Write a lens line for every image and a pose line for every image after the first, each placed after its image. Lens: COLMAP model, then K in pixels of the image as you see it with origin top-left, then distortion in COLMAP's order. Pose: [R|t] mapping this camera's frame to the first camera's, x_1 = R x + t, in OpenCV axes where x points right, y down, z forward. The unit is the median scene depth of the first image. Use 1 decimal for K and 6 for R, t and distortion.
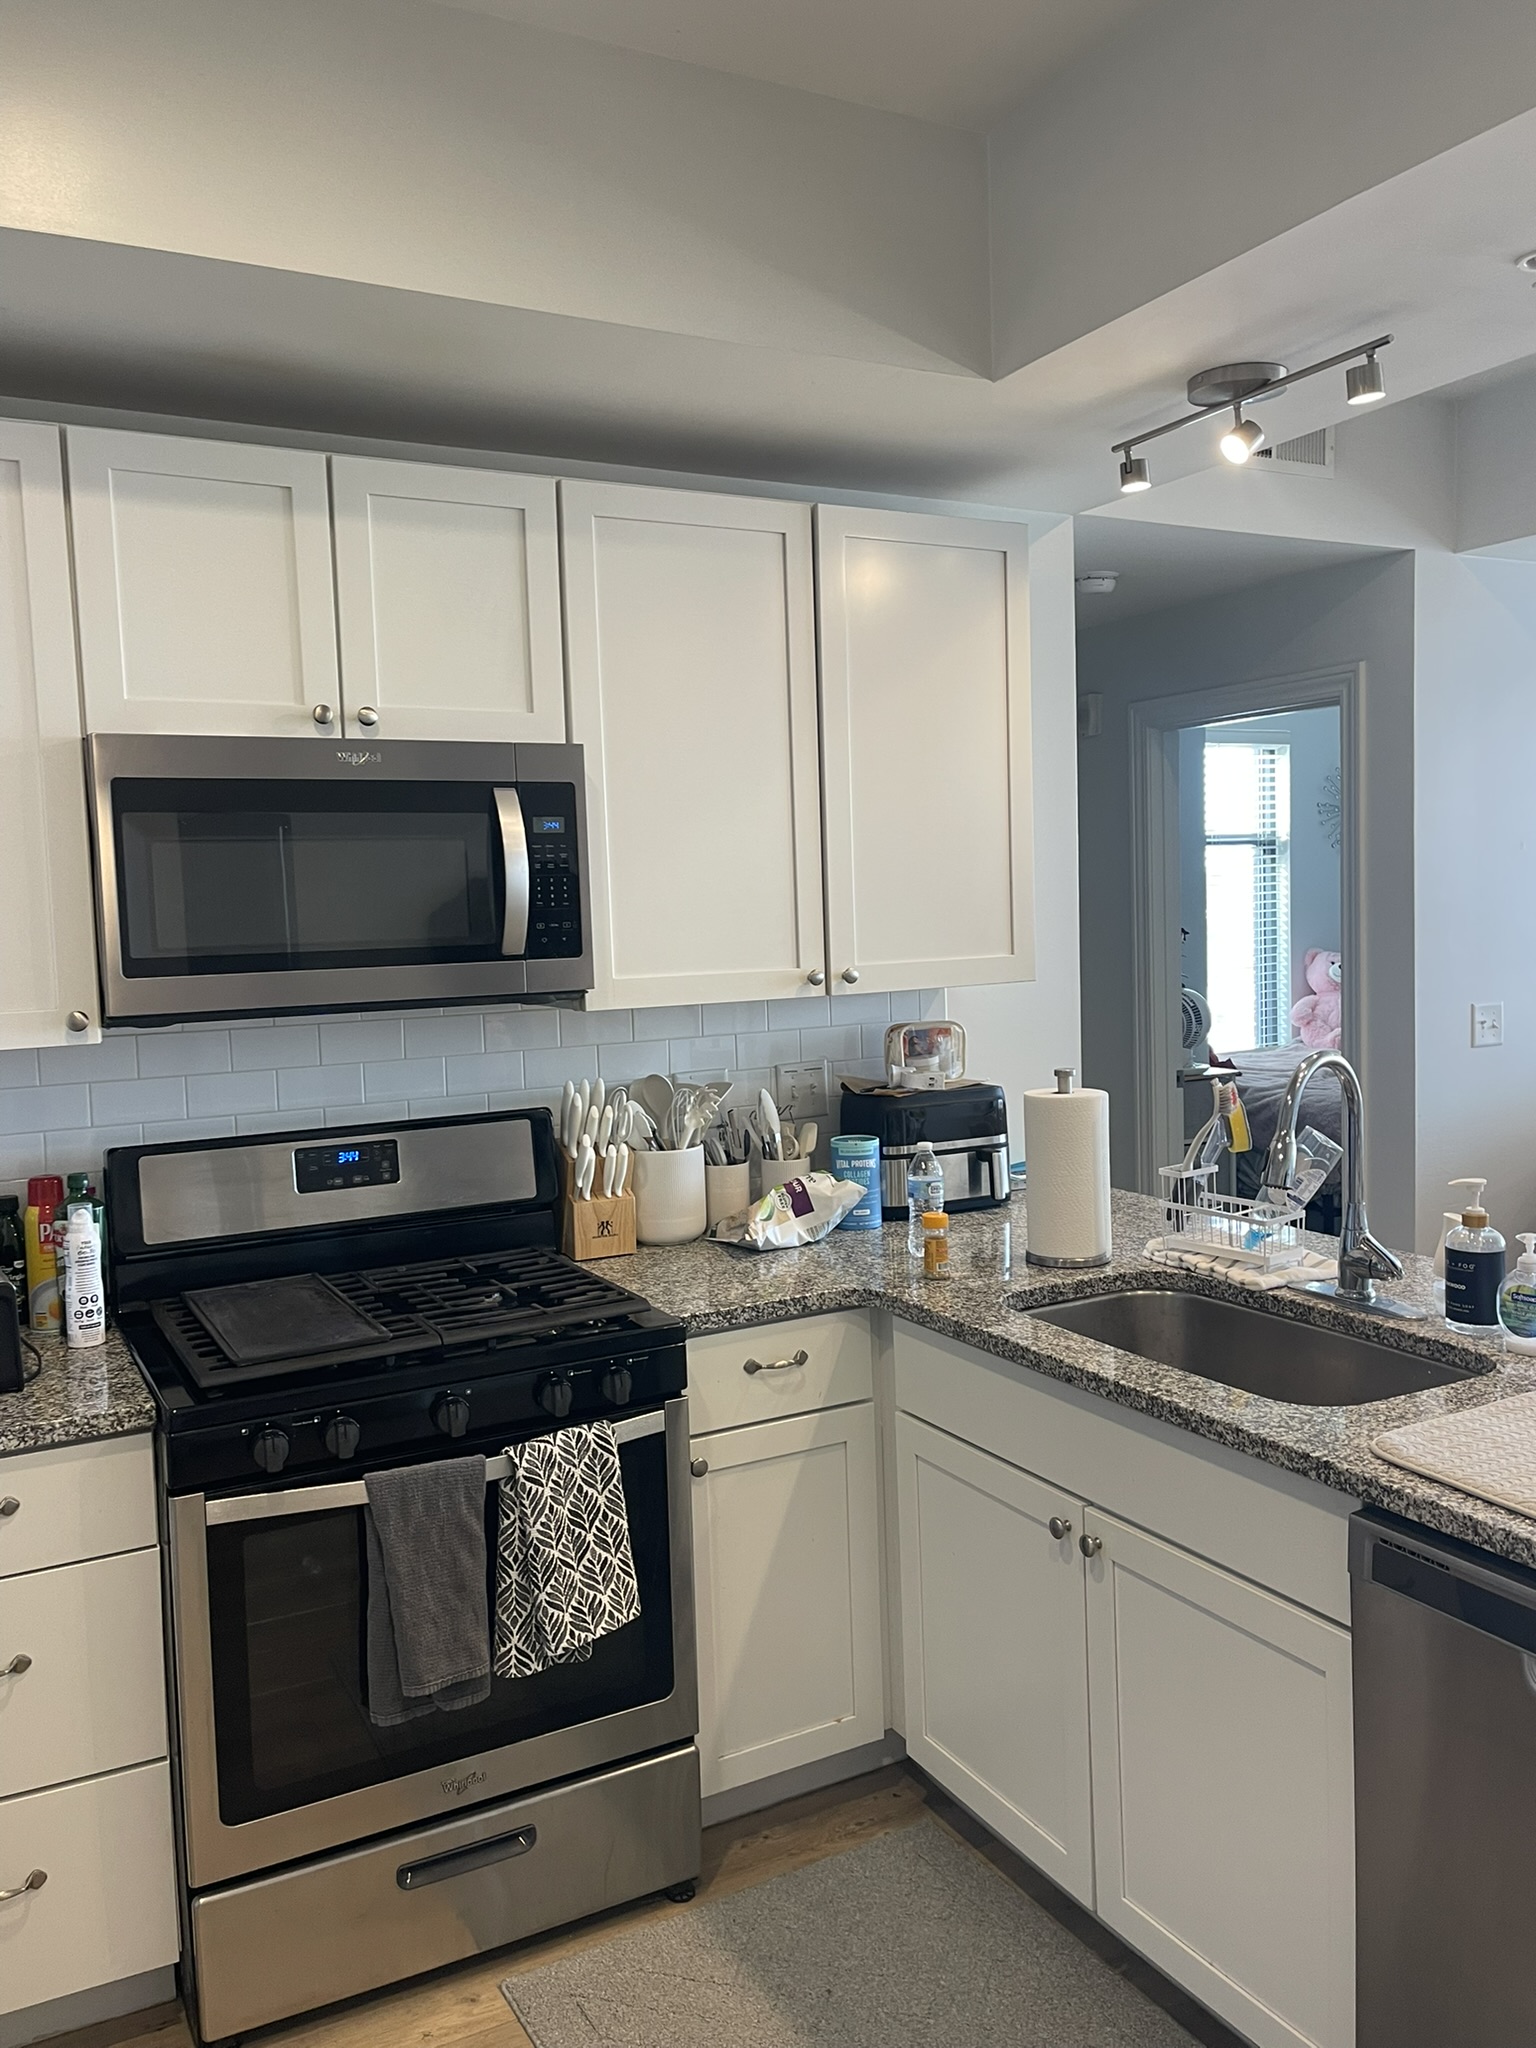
lens RADIAL K [[1534.6, 0, 768.0], [0, 1534.6, 1024.0], [0, 0, 1]] dist [0.004595, -0.000214]
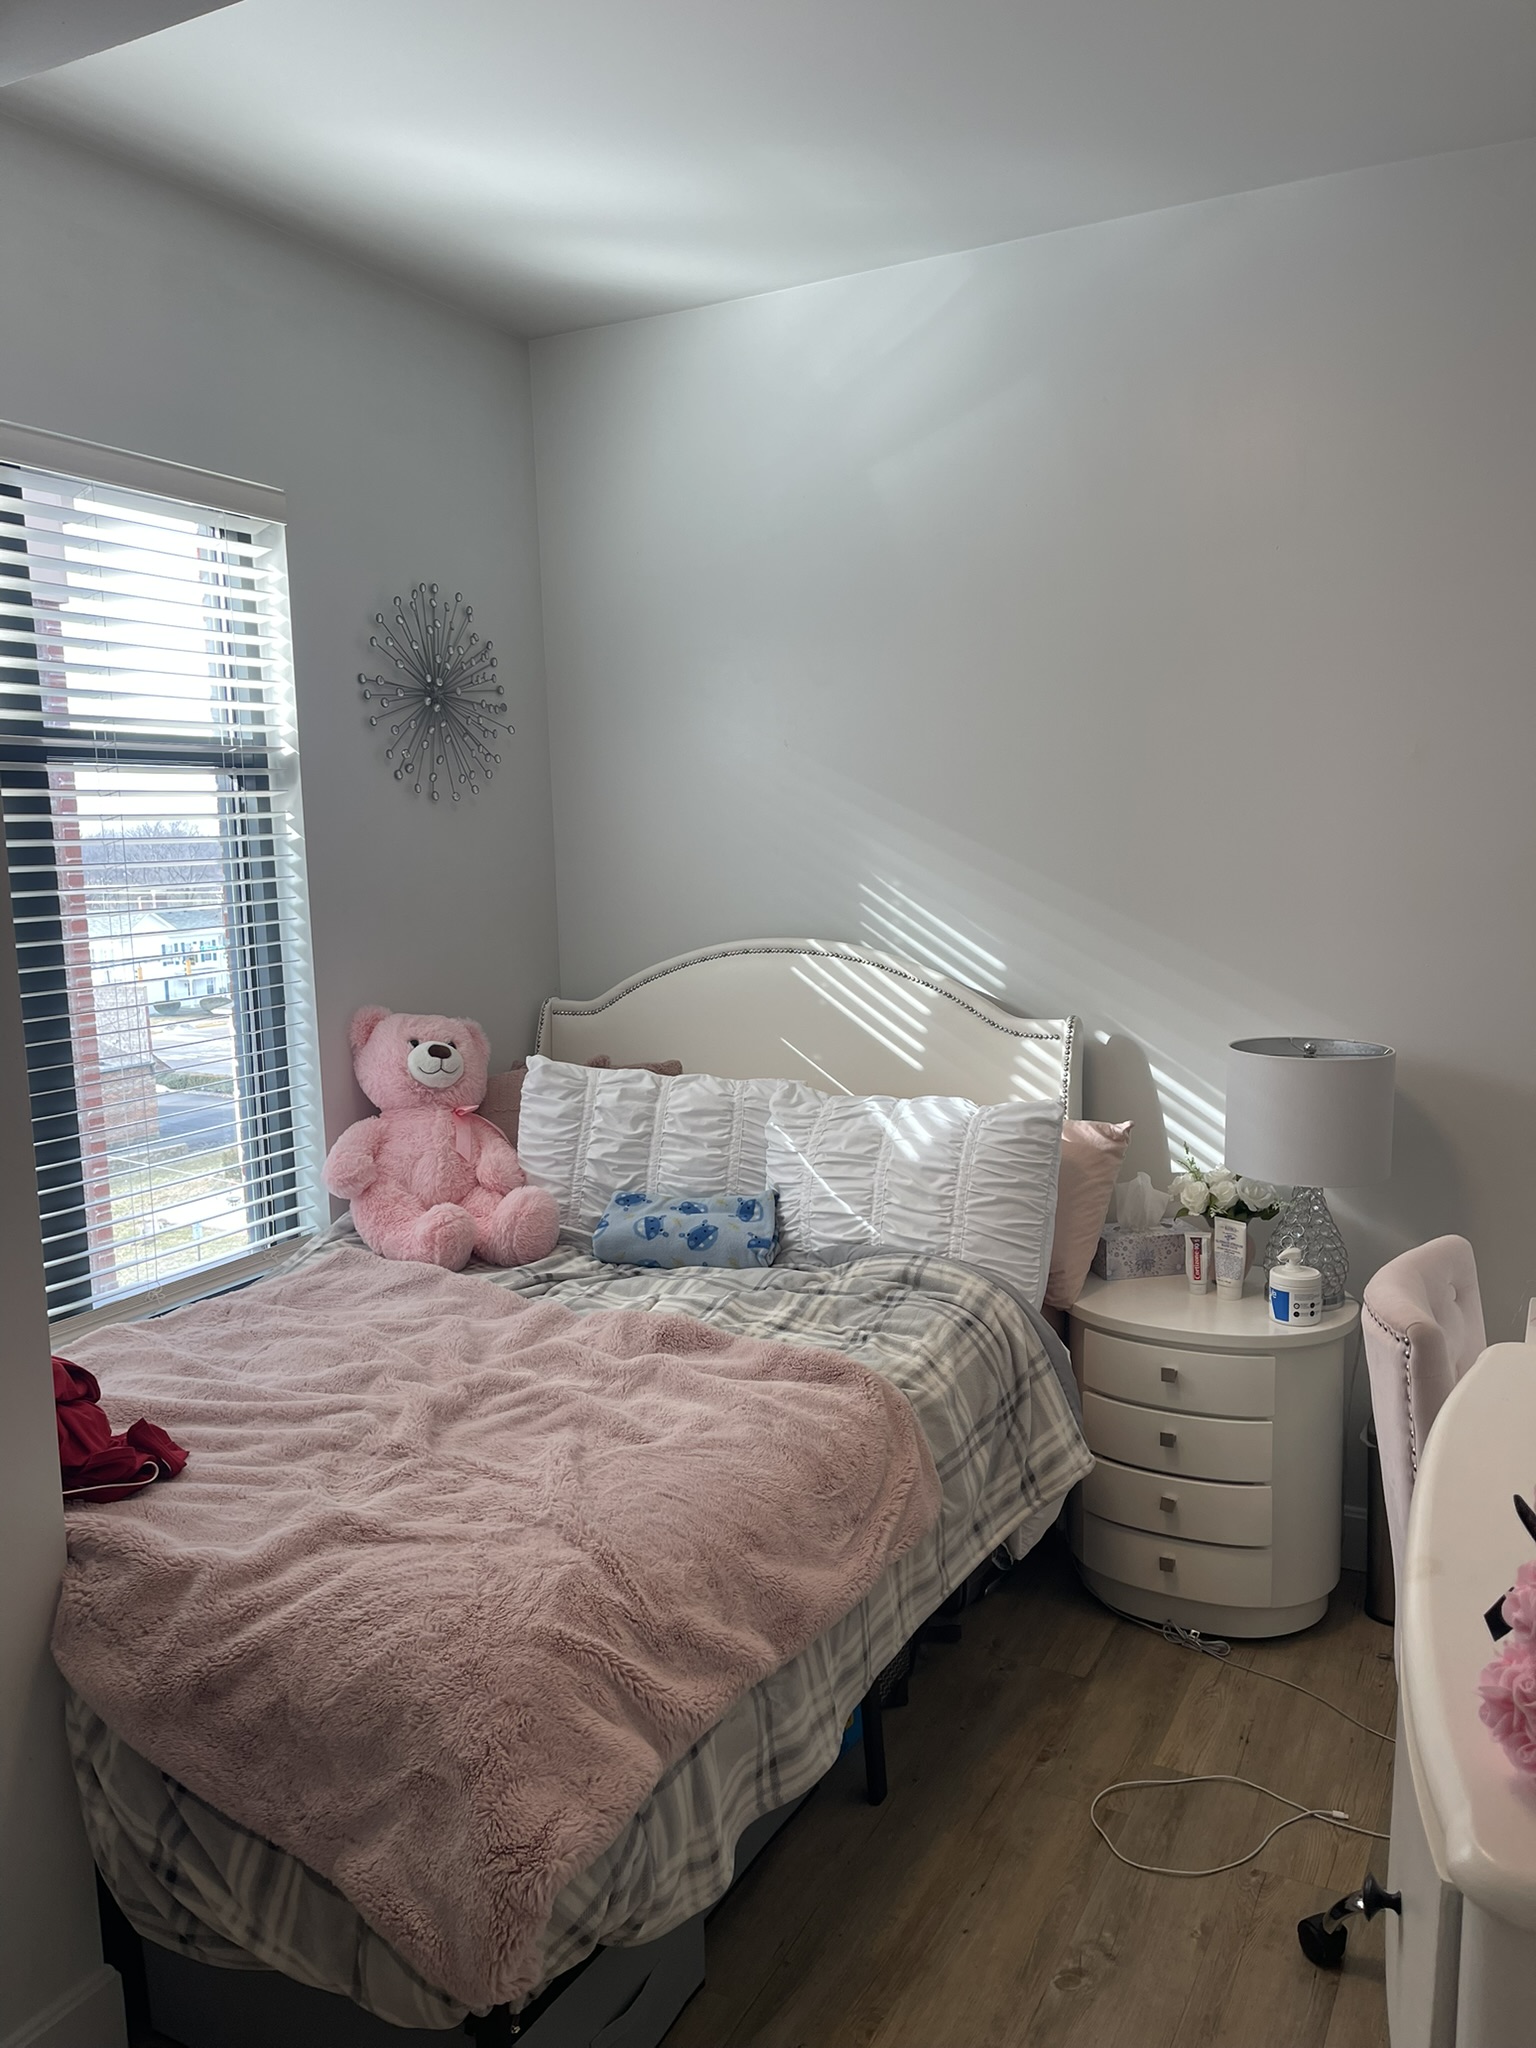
lens RADIAL K [[1557.3, 0, 762.8], [0, 1557.3, 1010.6], [0, 0, 1]] dist [0.035113, -0.064111]
pose [[0.824599, -0.058475, 0.562687, 0.058549], [0.043760, 0.998257, 0.039610, -0.018058], [-0.564022, -0.008039, 0.825721, 0.168664]]
